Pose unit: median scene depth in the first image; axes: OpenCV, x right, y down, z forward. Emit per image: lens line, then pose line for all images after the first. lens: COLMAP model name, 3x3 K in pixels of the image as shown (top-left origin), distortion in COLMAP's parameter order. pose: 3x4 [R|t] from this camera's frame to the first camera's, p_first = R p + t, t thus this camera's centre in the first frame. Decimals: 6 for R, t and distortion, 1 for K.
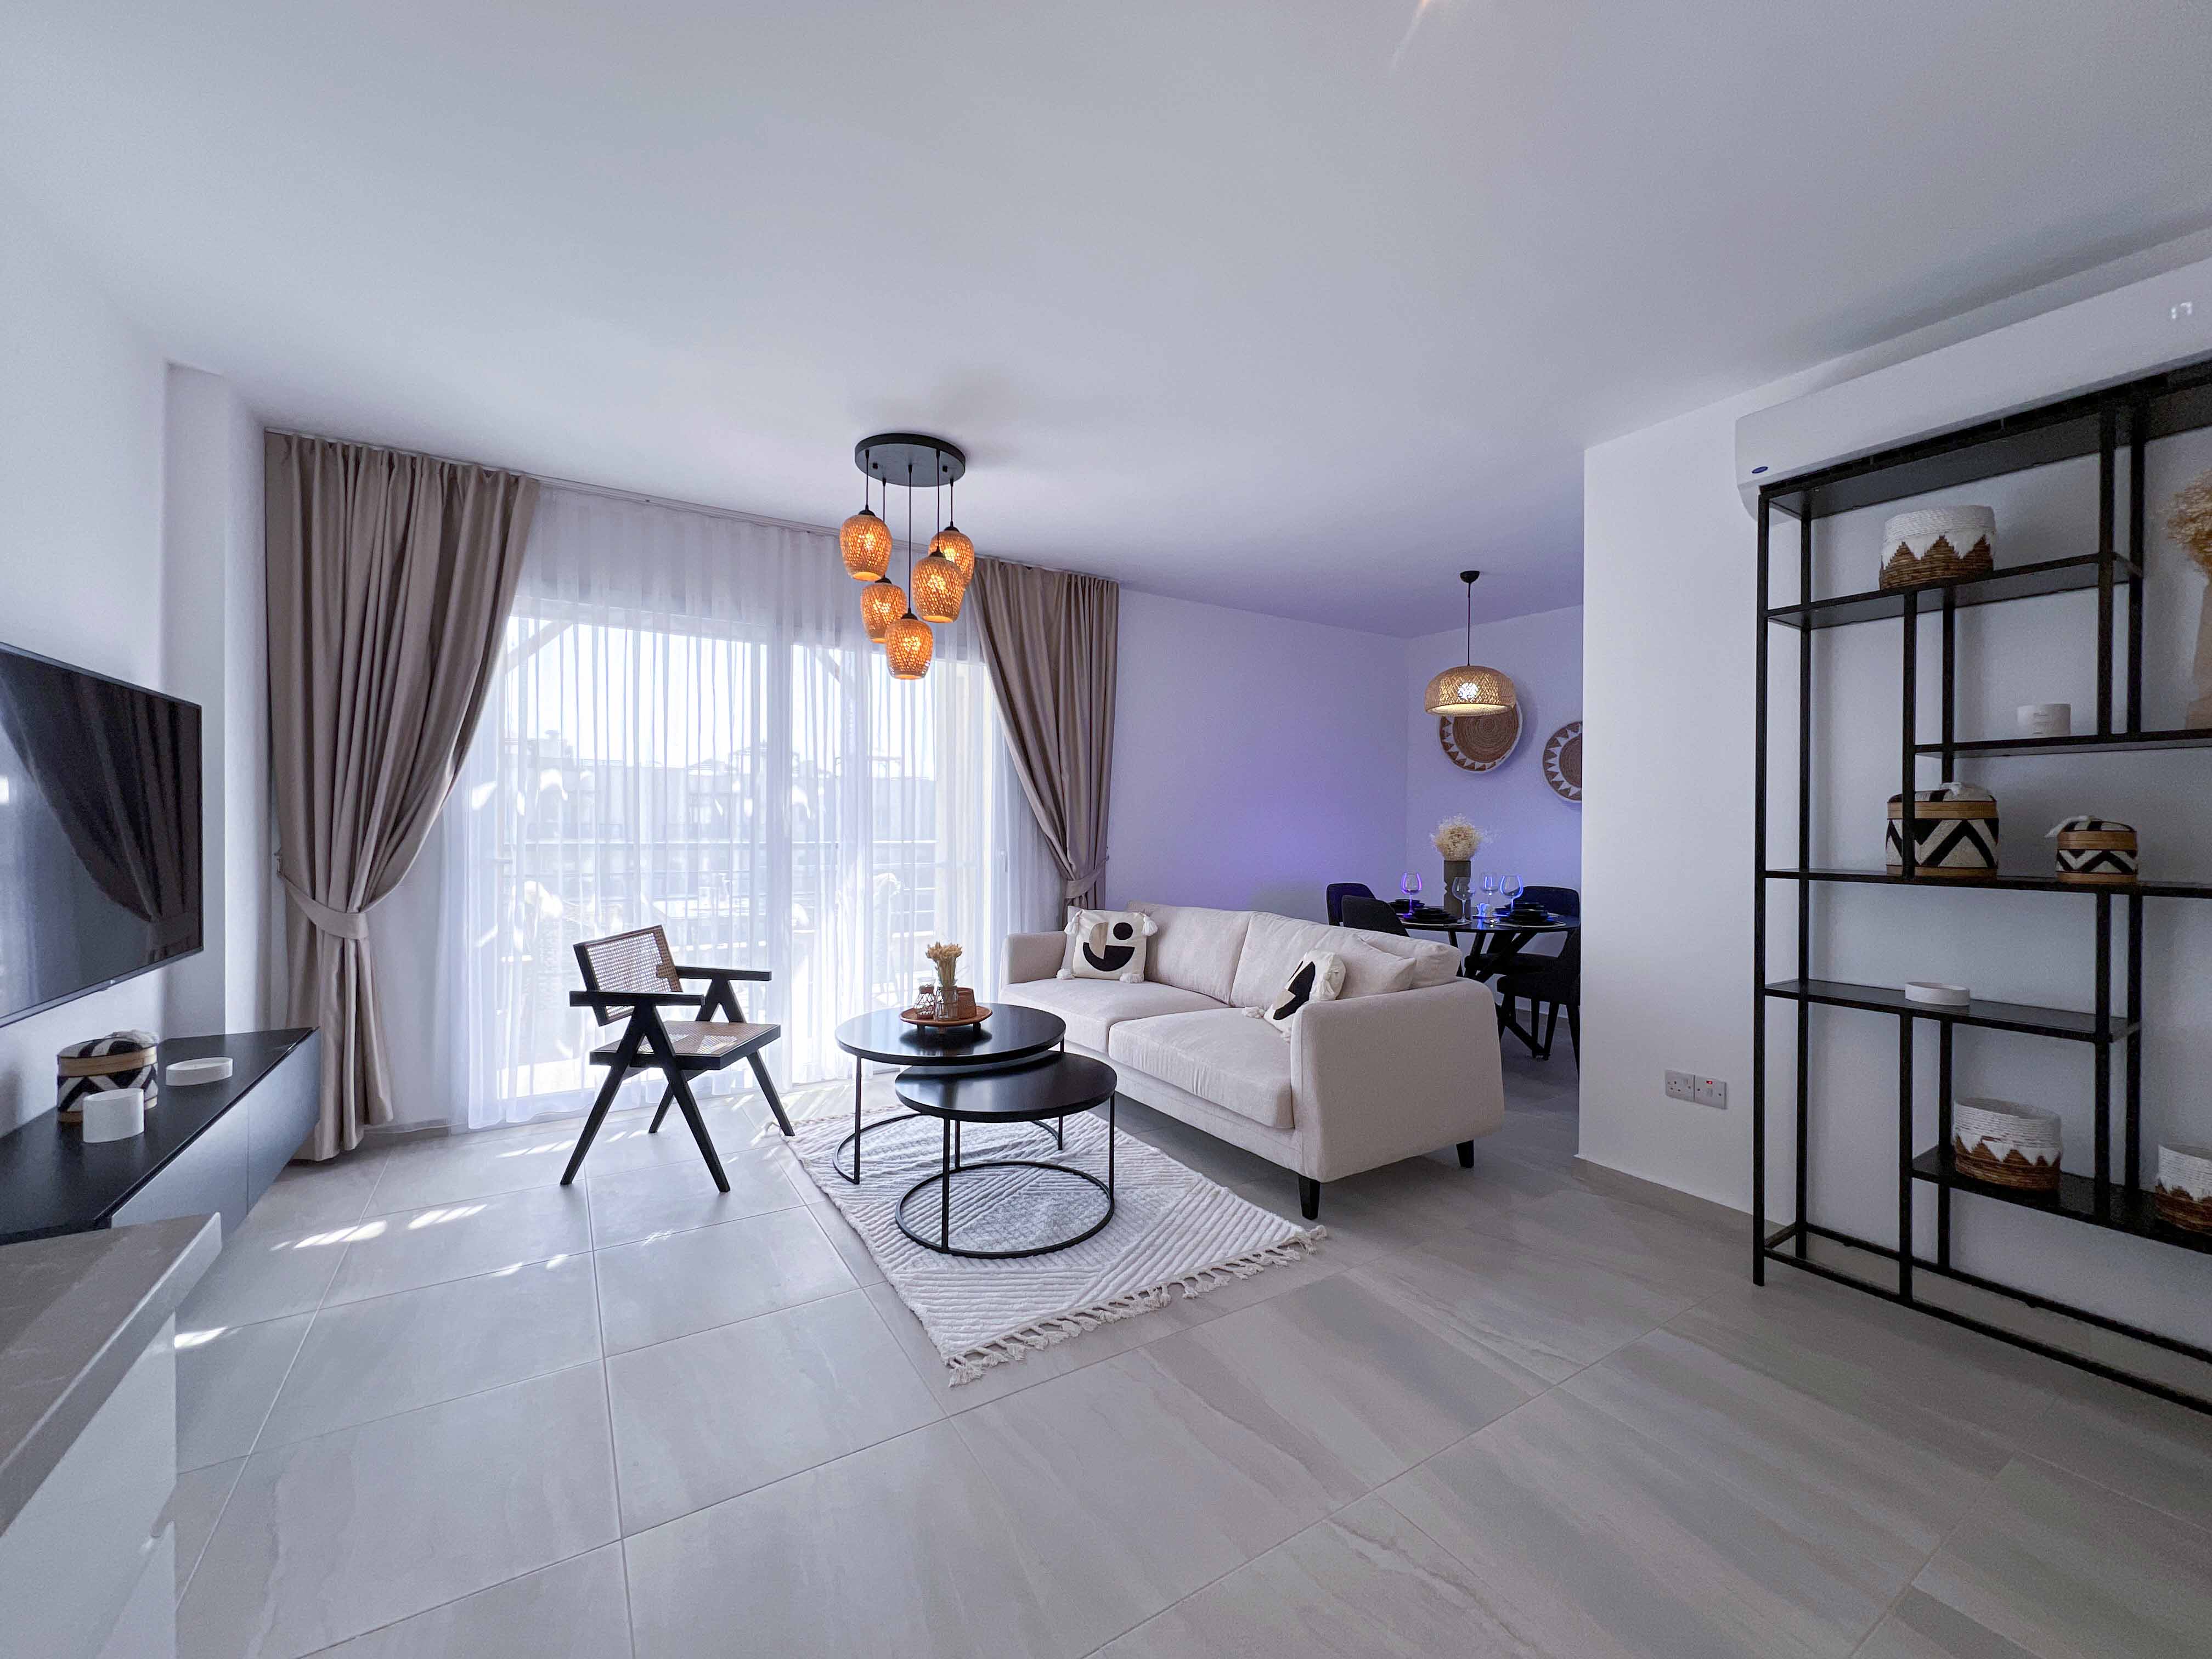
lens RADIAL K [[883.4, 0, 1100.3], [0, 883.4, 827.5], [0, 0, 1]] dist [-0.002191, 0.000637]
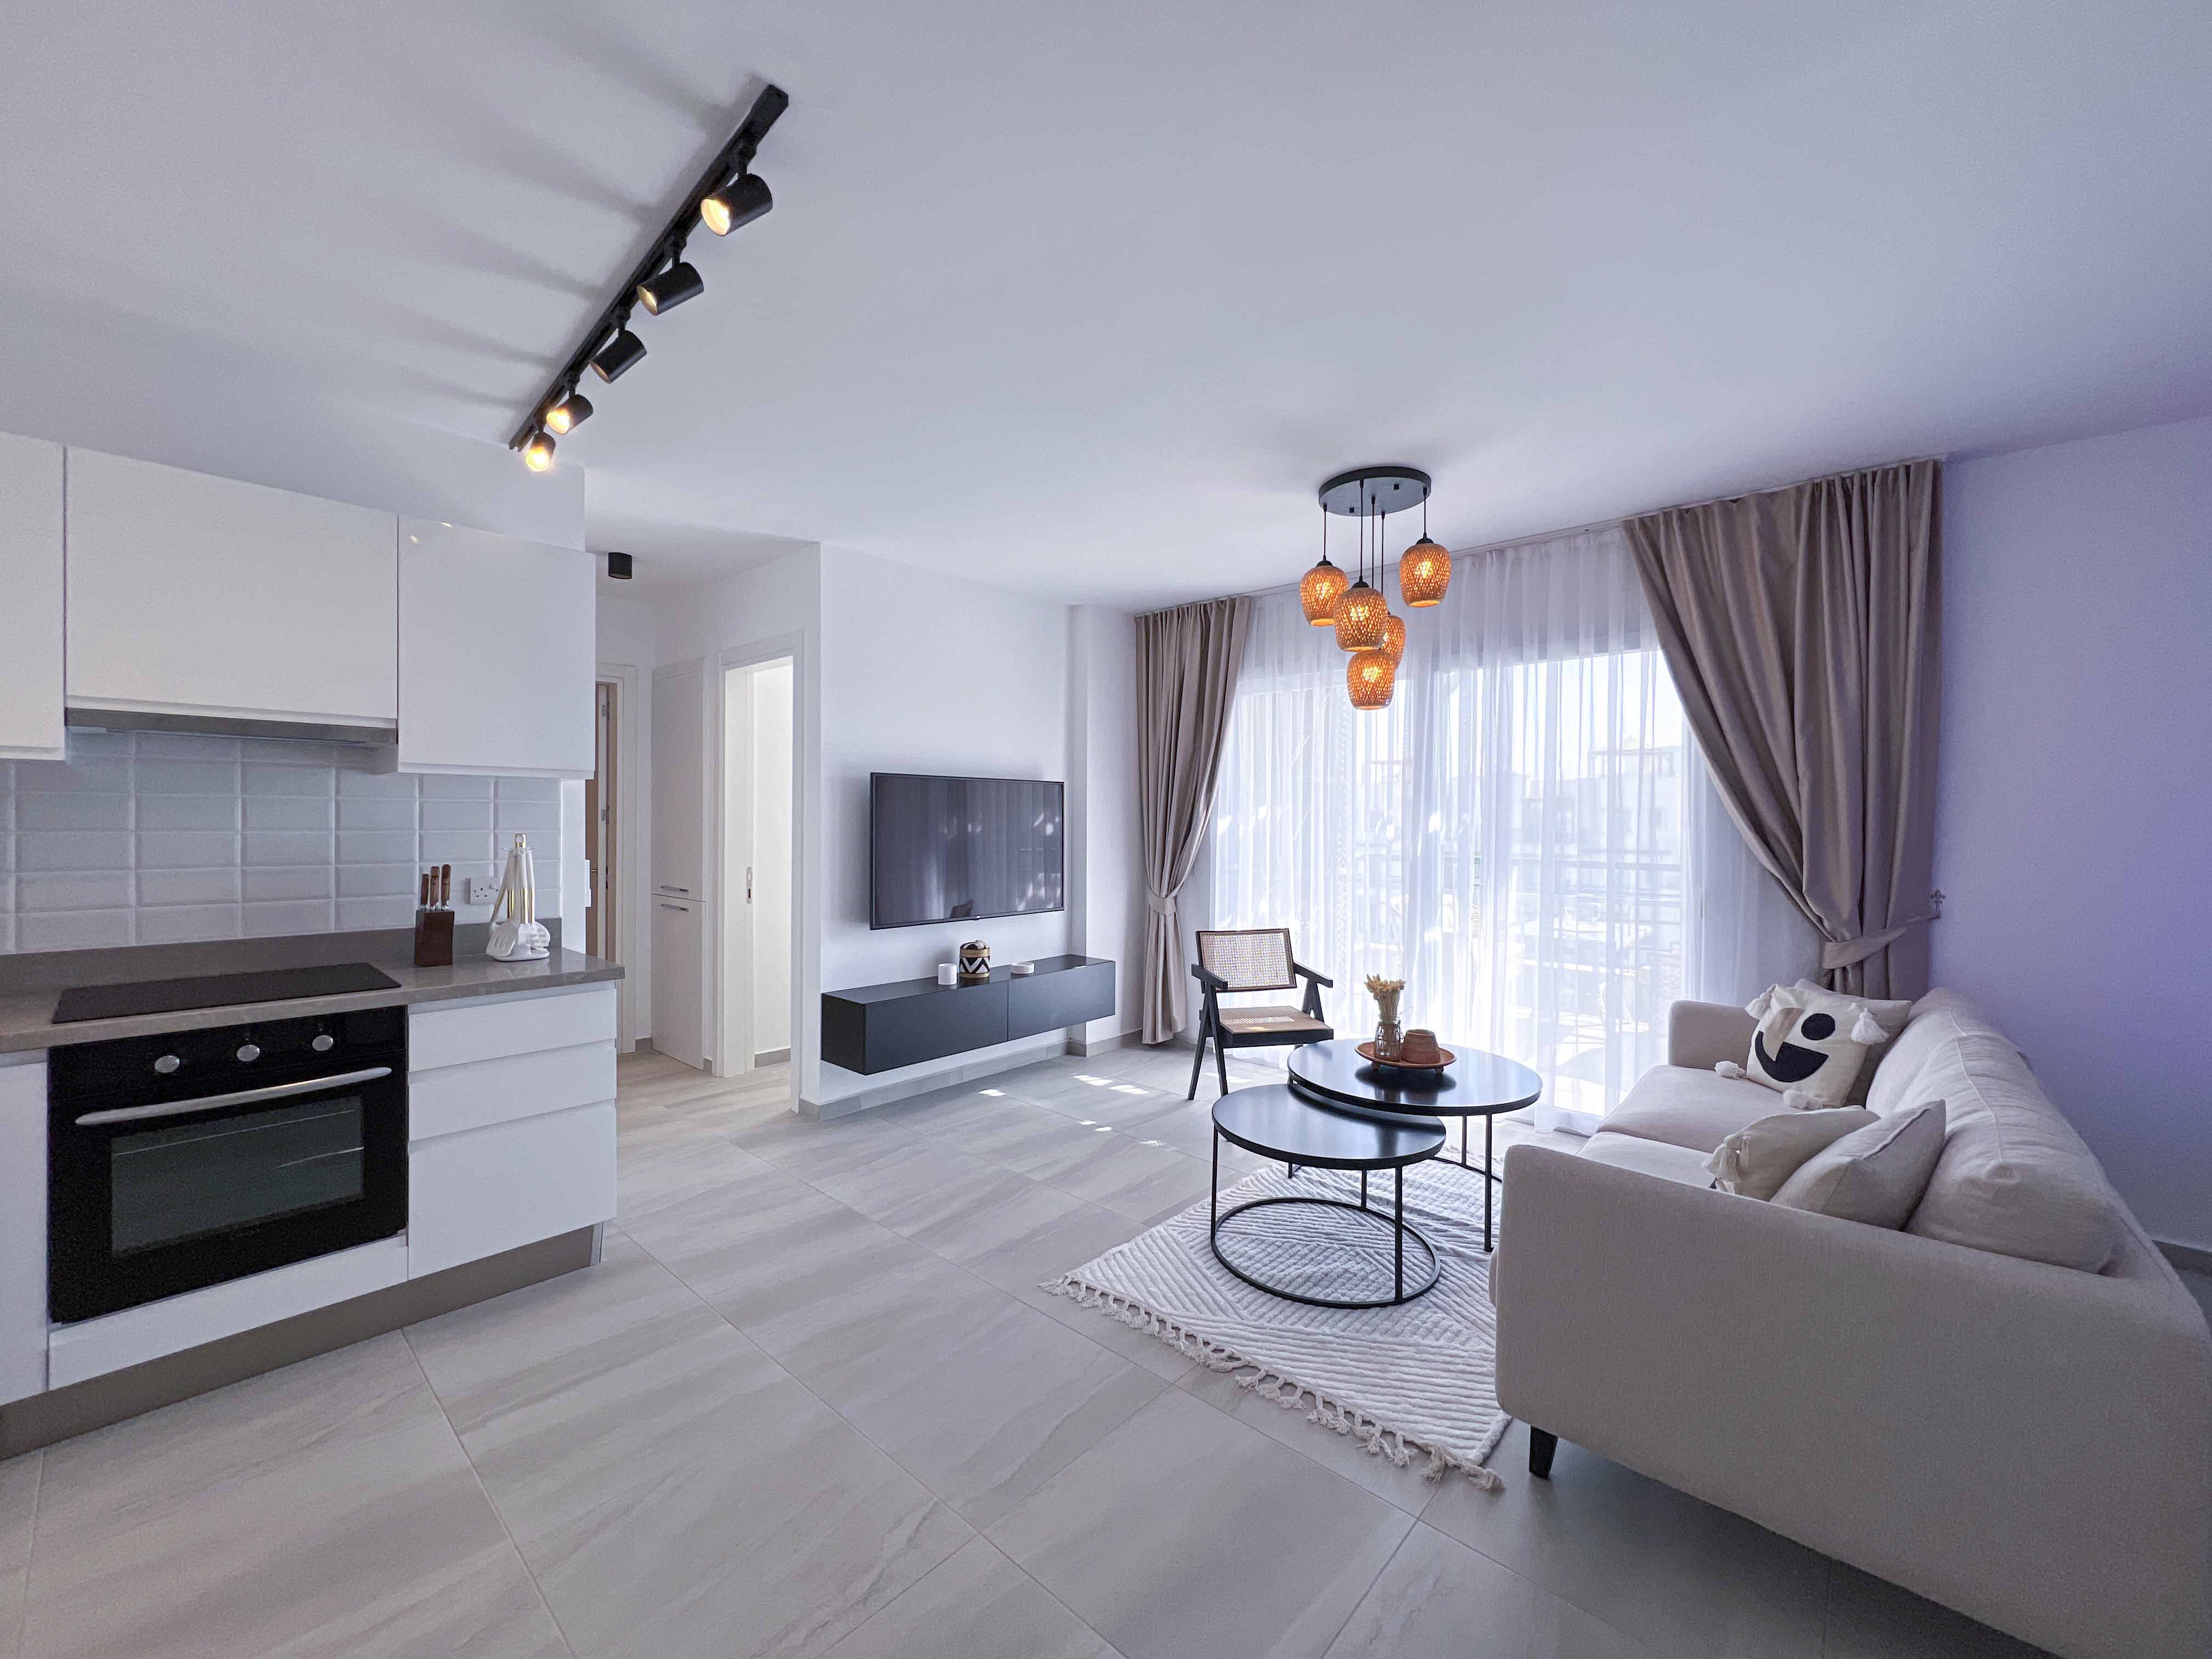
lens RADIAL K [[883.4, 0, 1100.3], [0, 883.4, 827.5], [0, 0, 1]] dist [-0.002191, 0.000637]
pose [[0.273963, 0.002240, -0.961738, 0.724542], [-0.009412, 0.999956, -0.000353, -0.032680], [0.961694, 0.009149, 0.273972, 0.465615]]
